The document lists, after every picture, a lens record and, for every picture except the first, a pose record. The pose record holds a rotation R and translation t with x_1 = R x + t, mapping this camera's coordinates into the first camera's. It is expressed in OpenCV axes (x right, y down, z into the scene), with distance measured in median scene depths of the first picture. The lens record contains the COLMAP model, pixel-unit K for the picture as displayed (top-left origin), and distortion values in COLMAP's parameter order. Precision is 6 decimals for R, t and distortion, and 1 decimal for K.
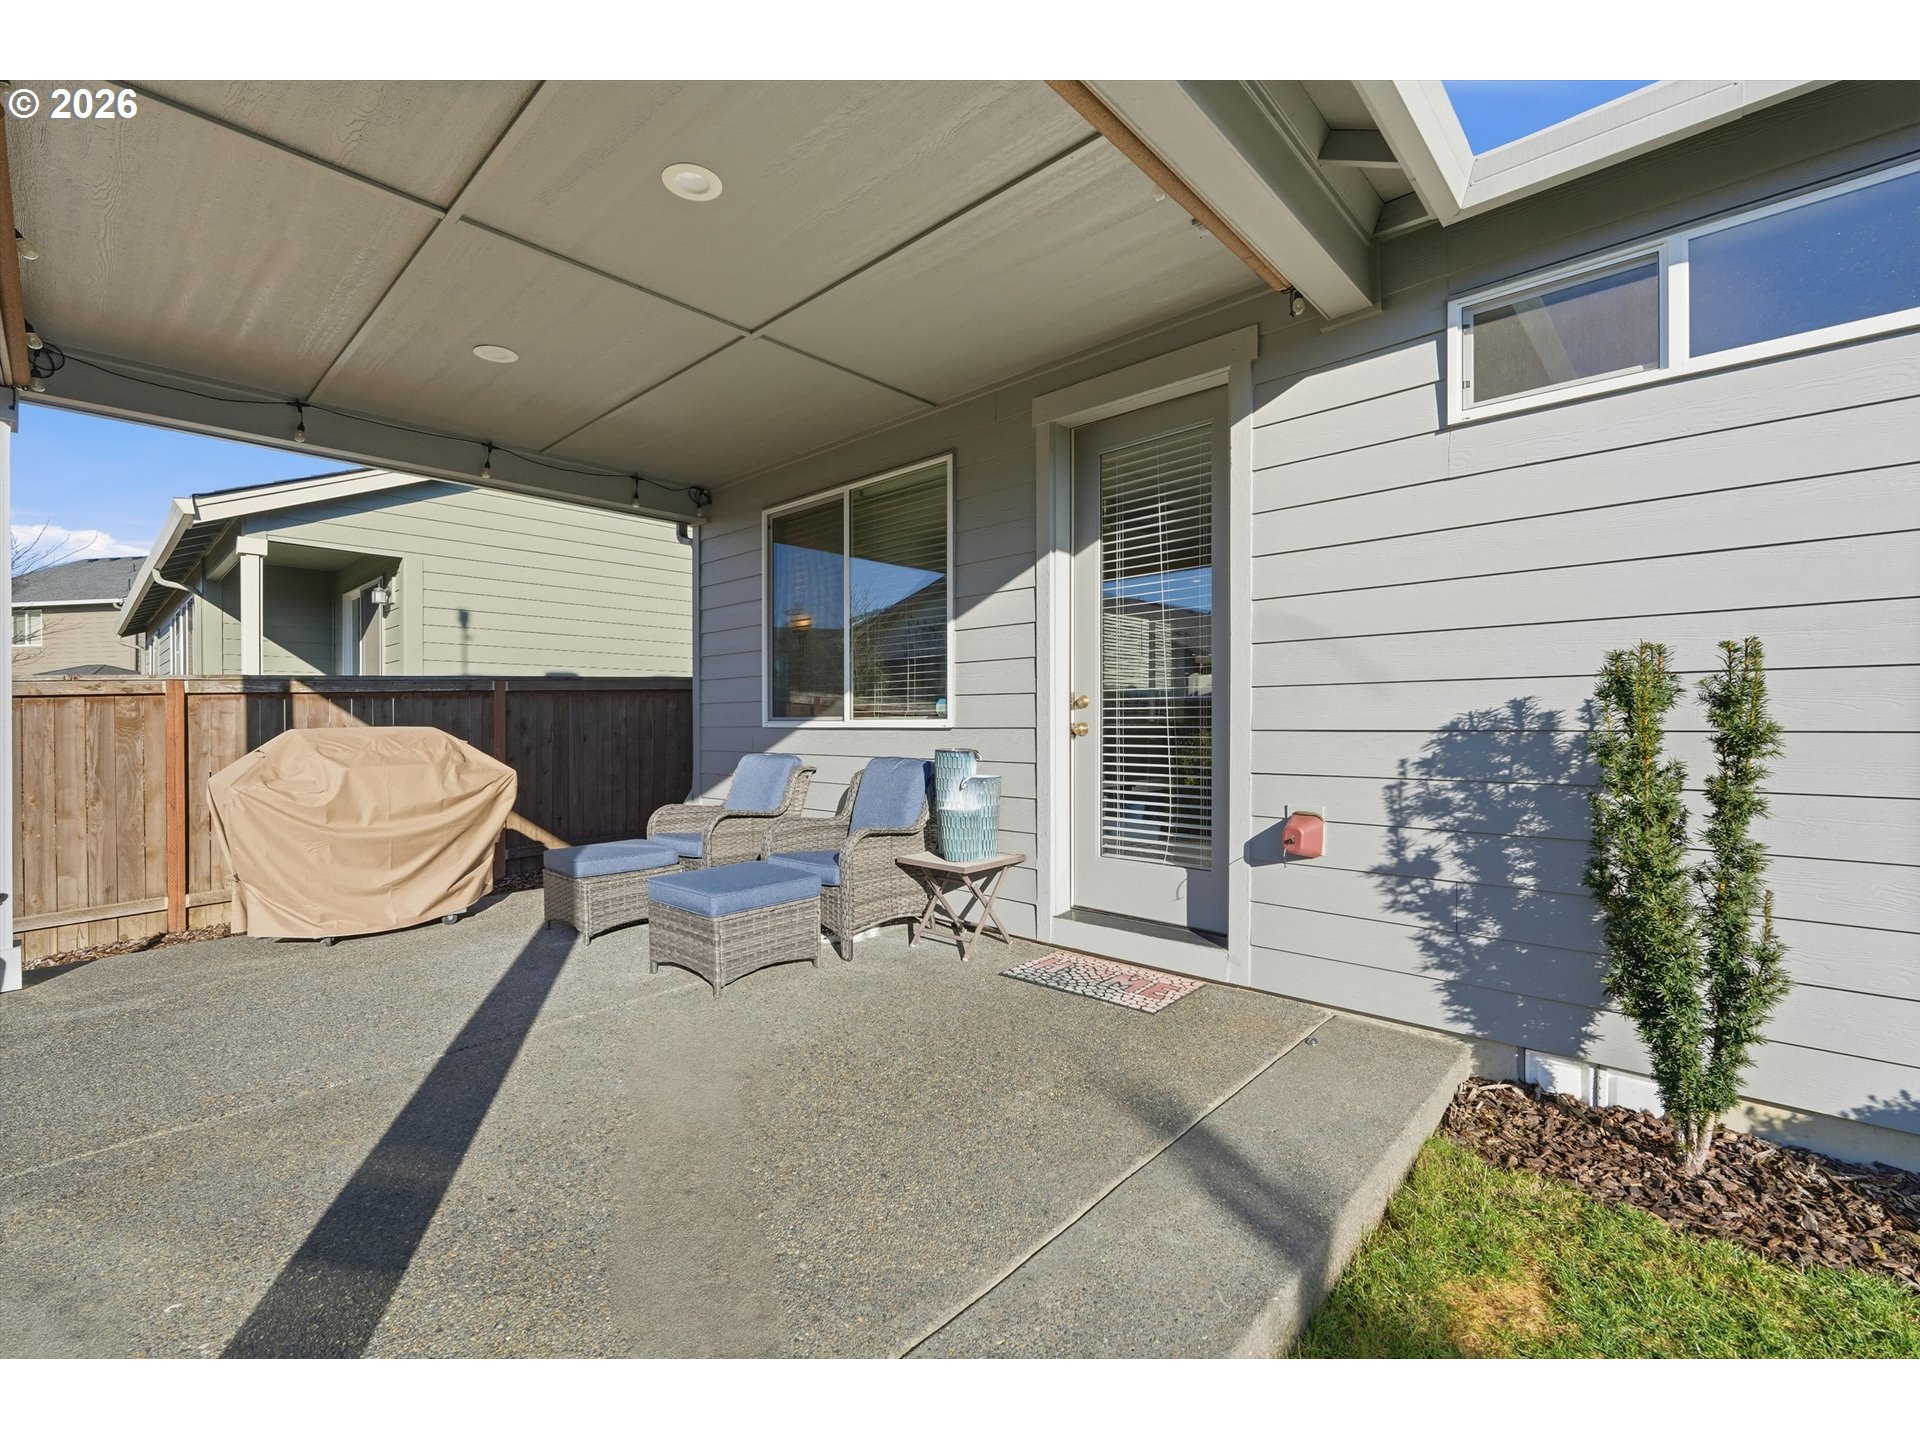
lens RADIAL K [[834.5, 0, 960.0], [0, 834.5, 720.0], [0, 0, 1]] dist [0.001010, -0.000159]
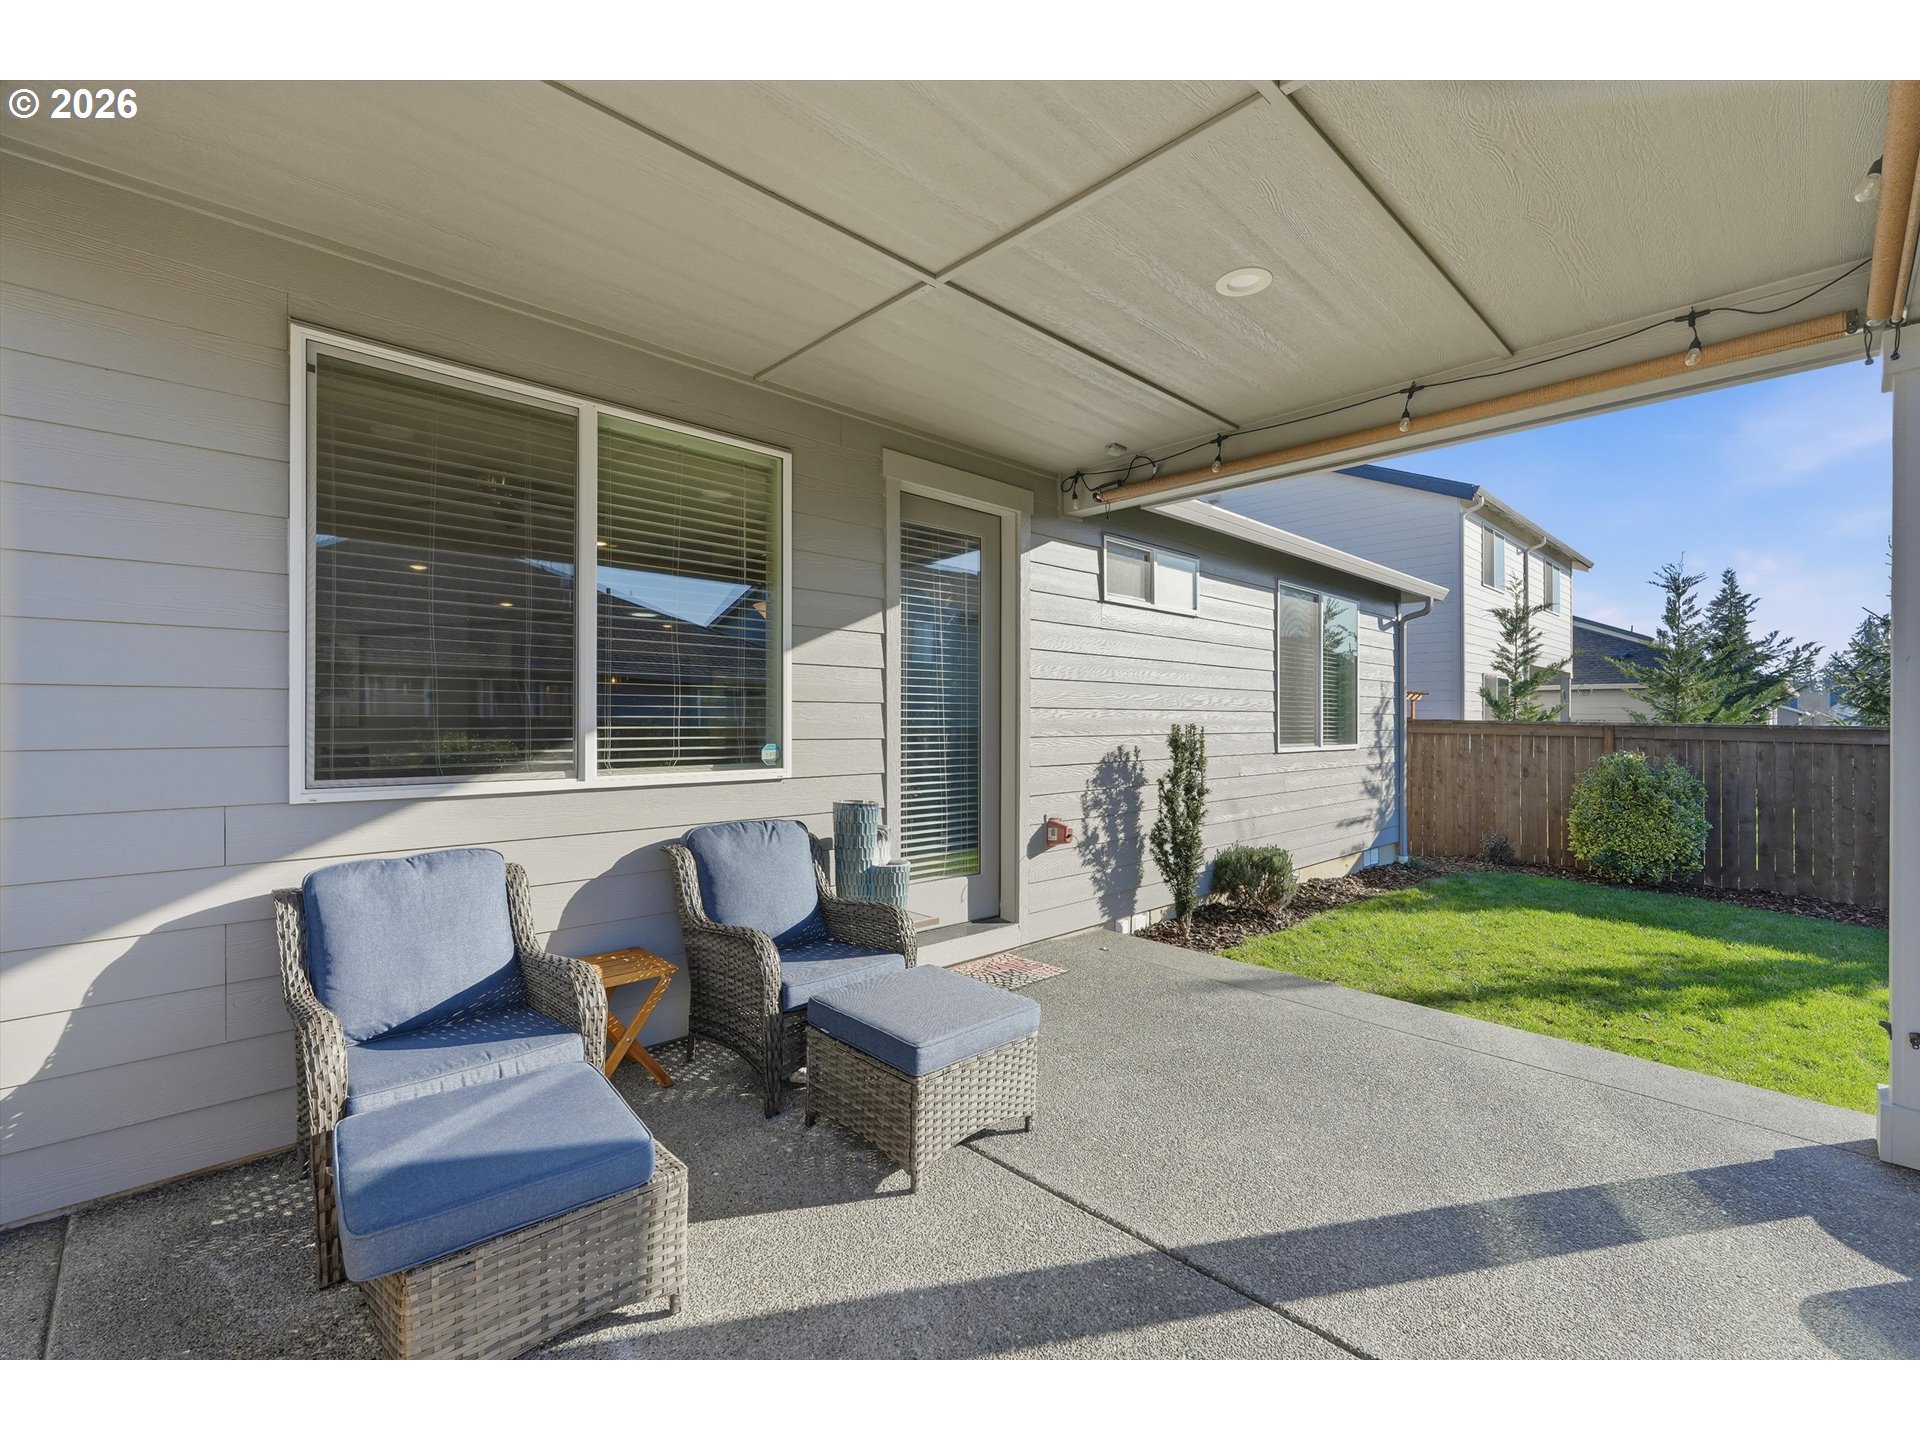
lens RADIAL K [[834.5, 0, 960.0], [0, 834.5, 720.0], [0, 0, 1]] dist [0.001010, -0.000159]
pose [[0.062845, 0.003800, 0.998016, -1.250431], [-0.006173, 0.999975, -0.003418, -0.071231], [-0.998004, -0.005946, 0.062867, 1.152454]]
